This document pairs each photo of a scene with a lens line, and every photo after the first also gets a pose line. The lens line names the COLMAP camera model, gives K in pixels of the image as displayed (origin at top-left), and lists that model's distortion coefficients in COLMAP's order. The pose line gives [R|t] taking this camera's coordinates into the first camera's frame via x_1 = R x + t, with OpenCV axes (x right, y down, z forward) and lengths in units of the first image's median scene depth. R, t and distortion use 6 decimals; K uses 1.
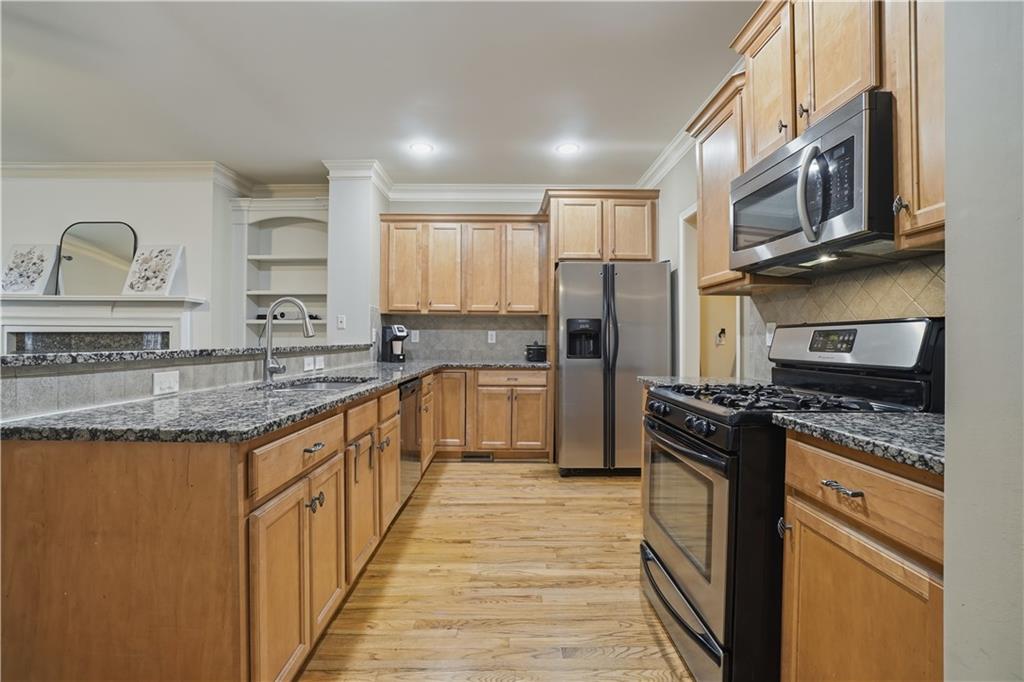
lens RADIAL K [[450.7, 0, 508.6], [0, 450.7, 342.4], [0, 0, 1]] dist [-0.056251, 0.019384]
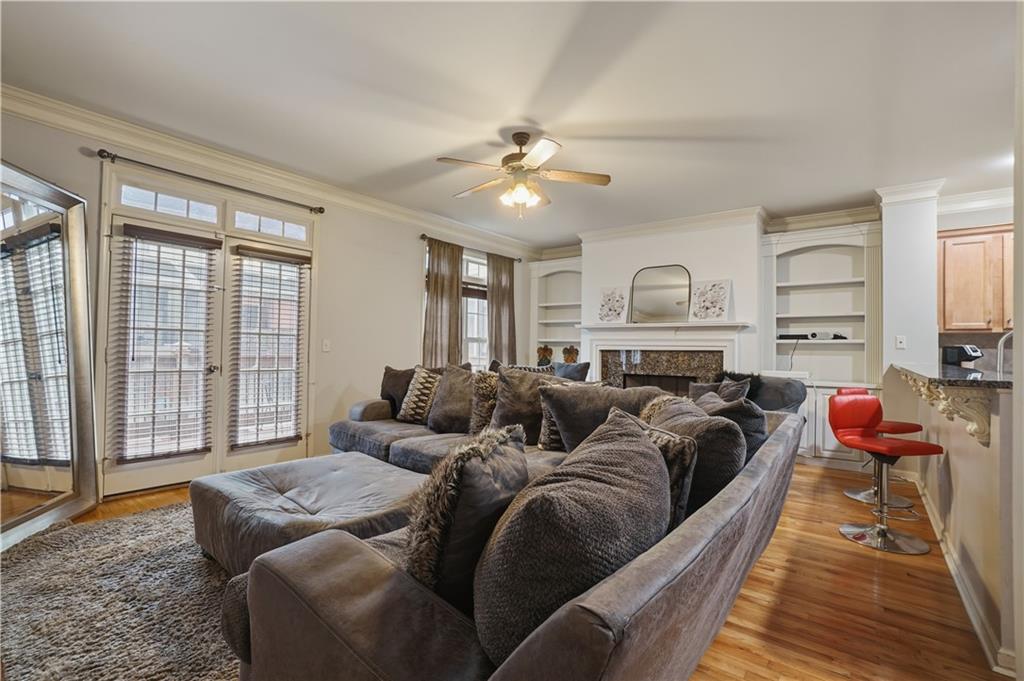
lens RADIAL K [[450.7, 0, 508.6], [0, 450.7, 341.9], [0, 0, 1]] dist [-0.056251, 0.019384]
pose [[0.768541, -0.002416, -0.639796, -0.446000], [-0.014547, 0.999668, -0.021250, -0.012842], [0.639635, 0.025638, 0.768251, -0.358389]]
